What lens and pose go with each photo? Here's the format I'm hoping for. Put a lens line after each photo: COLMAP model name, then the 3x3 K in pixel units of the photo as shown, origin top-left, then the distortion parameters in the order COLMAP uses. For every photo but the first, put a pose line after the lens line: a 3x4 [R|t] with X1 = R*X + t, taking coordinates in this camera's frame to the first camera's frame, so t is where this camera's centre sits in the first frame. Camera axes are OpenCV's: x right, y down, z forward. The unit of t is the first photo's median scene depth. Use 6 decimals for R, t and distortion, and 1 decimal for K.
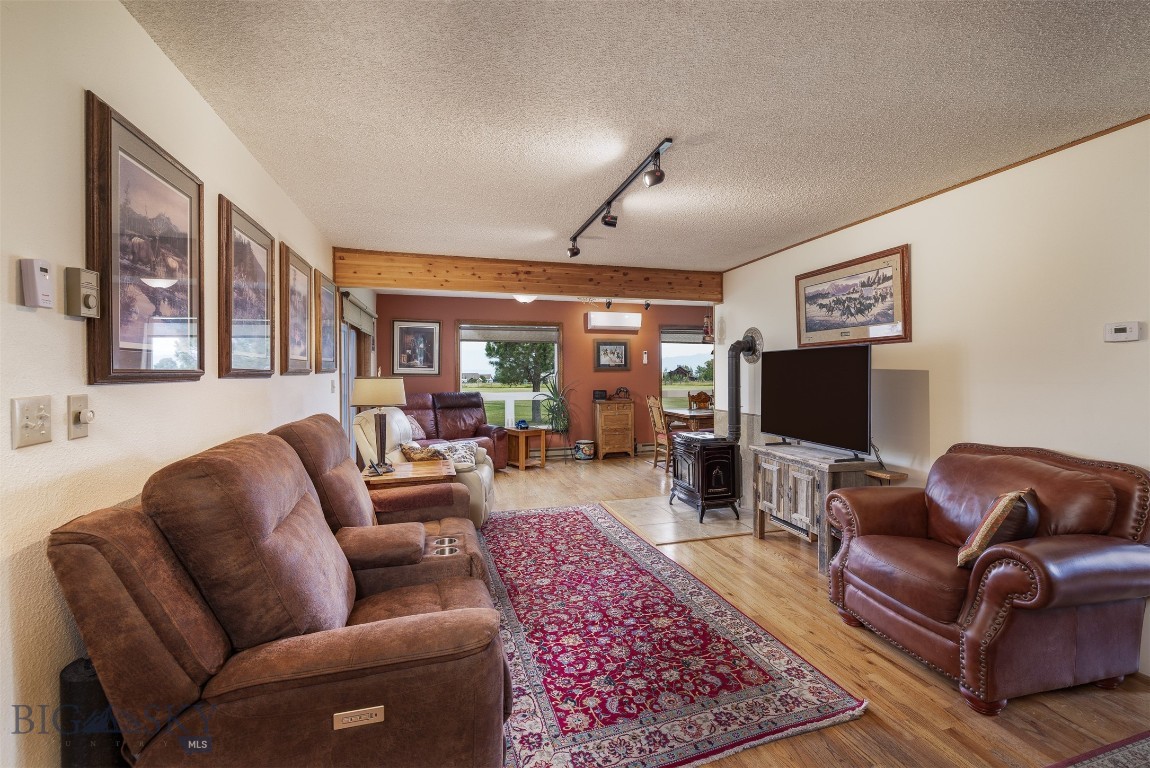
lens RADIAL K [[511.7, 0, 607.4], [0, 511.7, 370.8], [0, 0, 1]] dist [-0.003594, 0.001848]
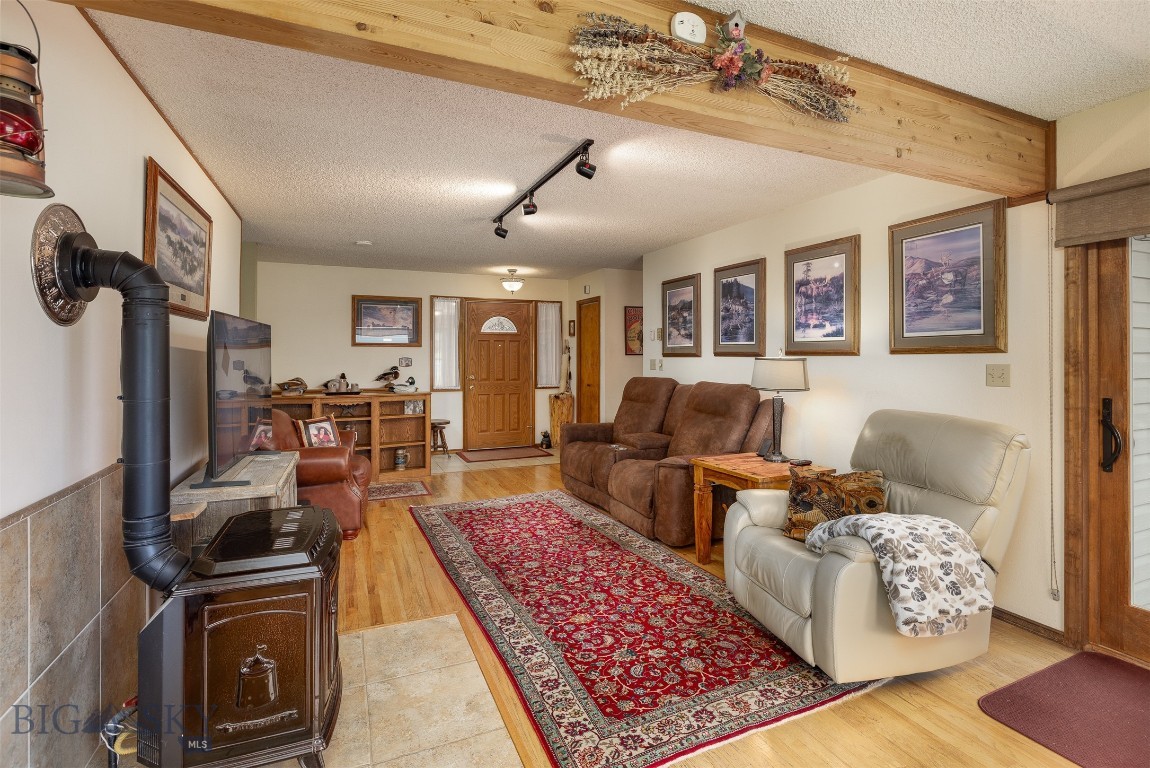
lens RADIAL K [[538.7, 0, 596.2], [0, 538.7, 352.3], [0, 0, 1]] dist [-0.008782, 0.001468]
pose [[-0.991294, 0.006255, -0.131519, 0.010369], [0.007237, 0.999949, -0.006992, 0.005815], [0.131469, -0.007883, -0.991289, 1.868833]]
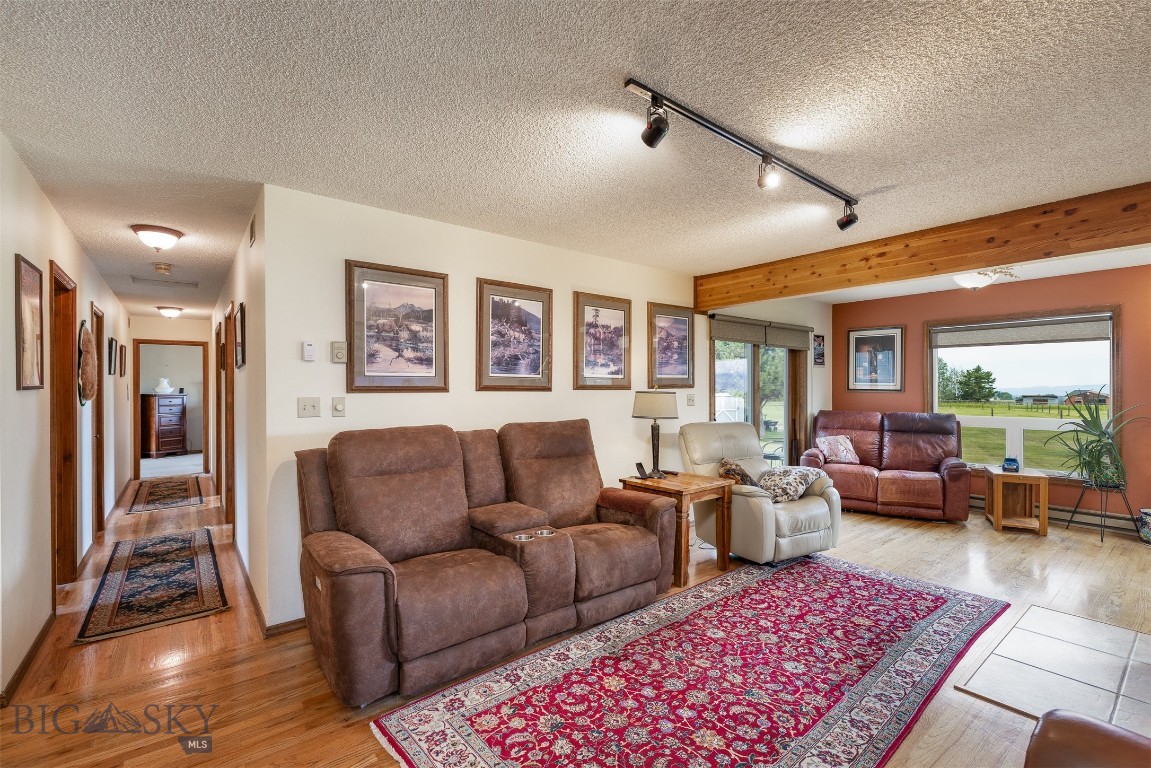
lens RADIAL K [[512.2, 0, 573.8], [0, 512.2, 390.4], [0, 0, 1]] dist [-0.003594, 0.001848]
pose [[0.355589, 0.008524, -0.934603, 0.520169], [0.000762, 0.999955, 0.009410, -0.001498], [0.934642, -0.004058, 0.355567, 0.424352]]
